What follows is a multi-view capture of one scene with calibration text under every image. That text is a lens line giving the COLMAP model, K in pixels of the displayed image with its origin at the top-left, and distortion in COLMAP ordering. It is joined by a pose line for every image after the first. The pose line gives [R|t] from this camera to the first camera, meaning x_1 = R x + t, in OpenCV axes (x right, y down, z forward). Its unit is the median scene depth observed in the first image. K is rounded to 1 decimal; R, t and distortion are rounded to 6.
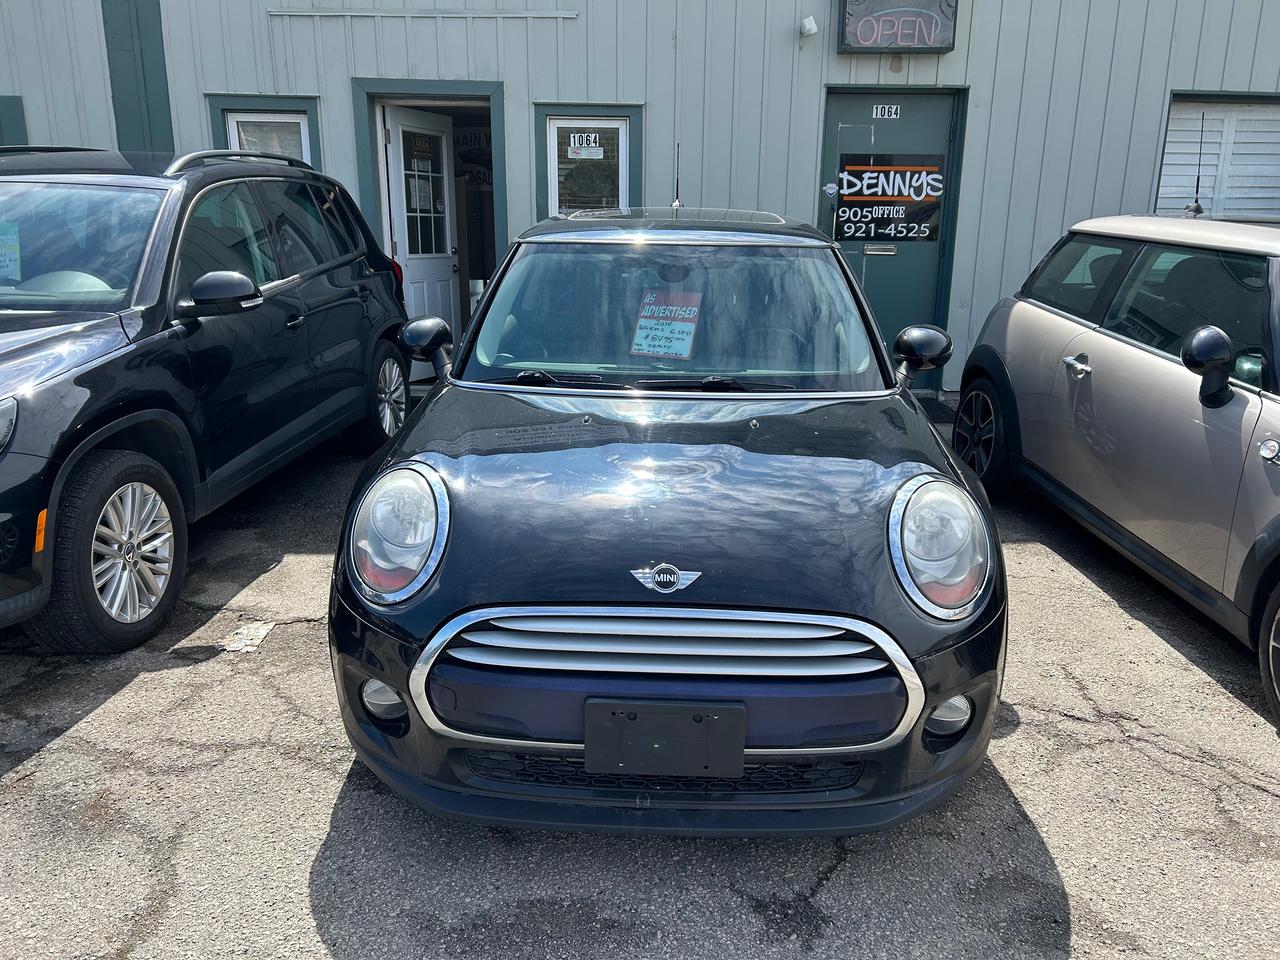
lens RADIAL K [[989.2, 0, 640.0], [0, 989.2, 474.5], [0, 0, 1]] dist [0.050516, -0.053002]
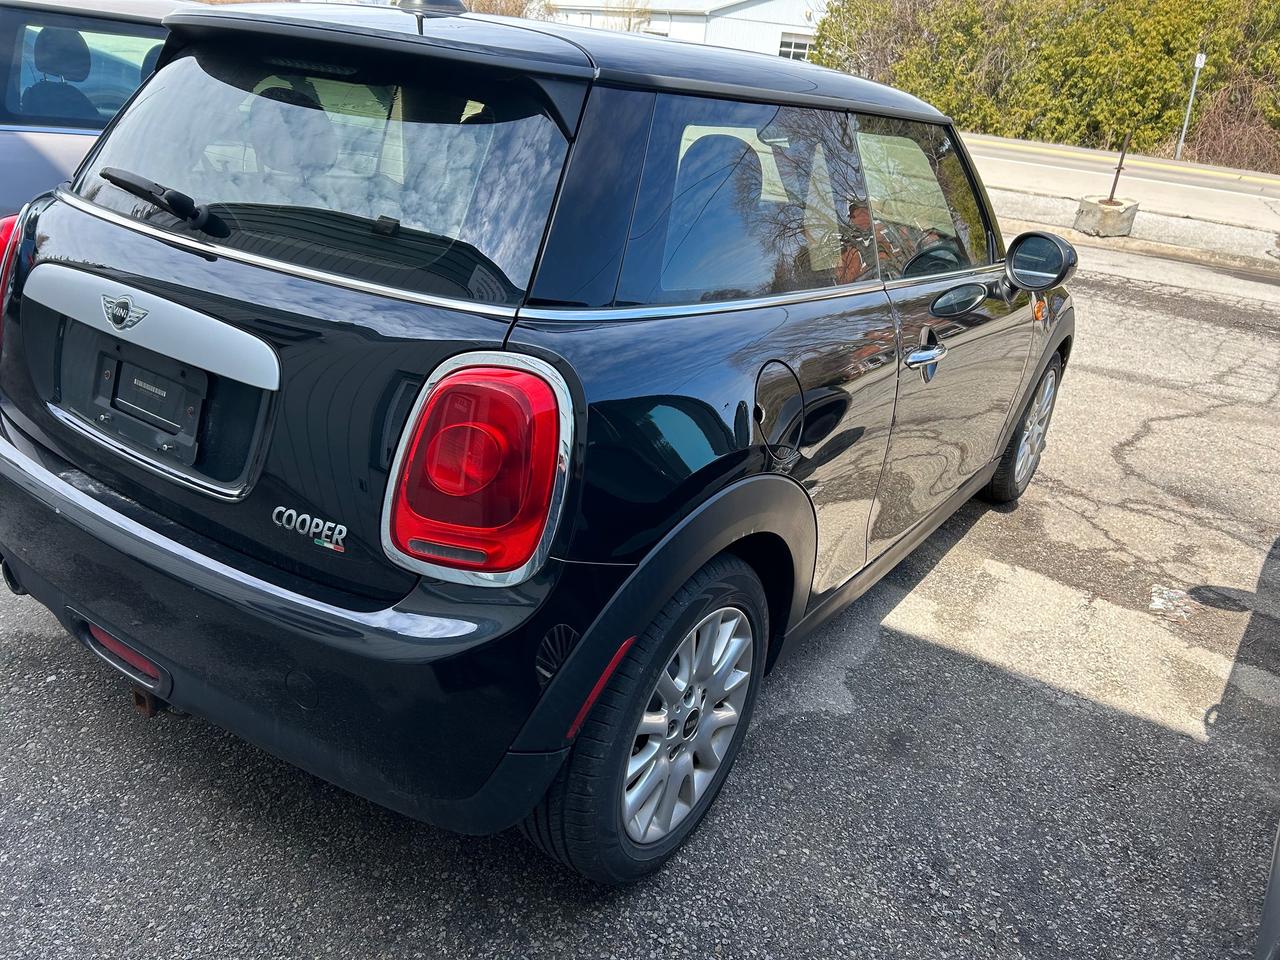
lens RADIAL K [[990.2, 0, 640.0], [0, 990.2, 480.0], [0, 0, 1]] dist [0.042419, -0.042811]
pose [[-0.843042, -0.298960, 0.447106, -0.354042], [0.026335, 0.807346, 0.589491, -0.470926], [-0.537203, 0.508740, -0.672753, 1.789930]]
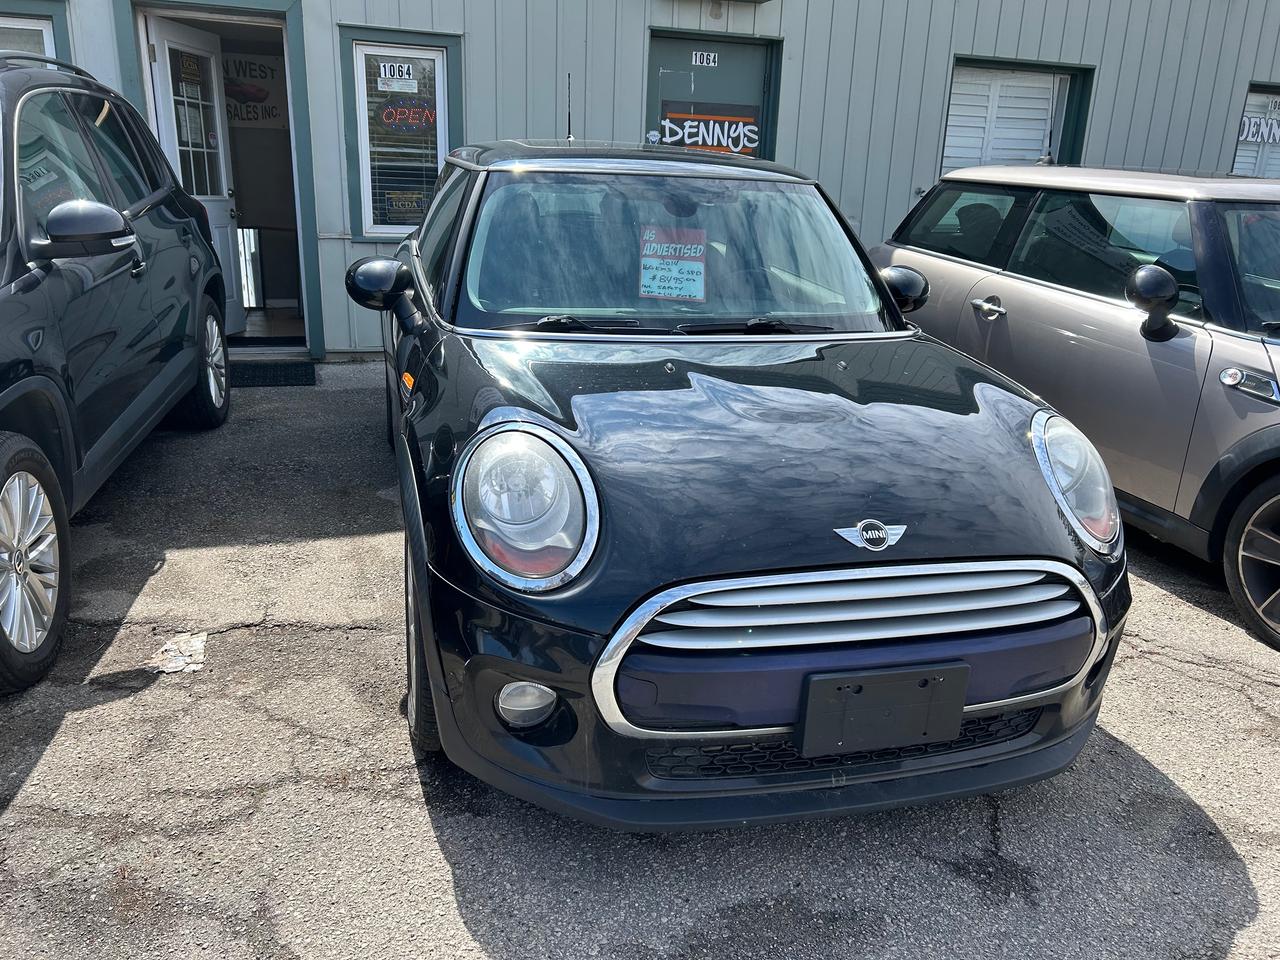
lens RADIAL K [[990.2, 0, 640.0], [0, 990.2, 480.0], [0, 0, 1]] dist [0.042419, -0.042811]
pose [[0.956714, -0.063140, 0.284098, -0.254601], [0.050591, 0.997401, 0.051305, -0.001151], [-0.286599, -0.034711, 0.957422, 0.114667]]
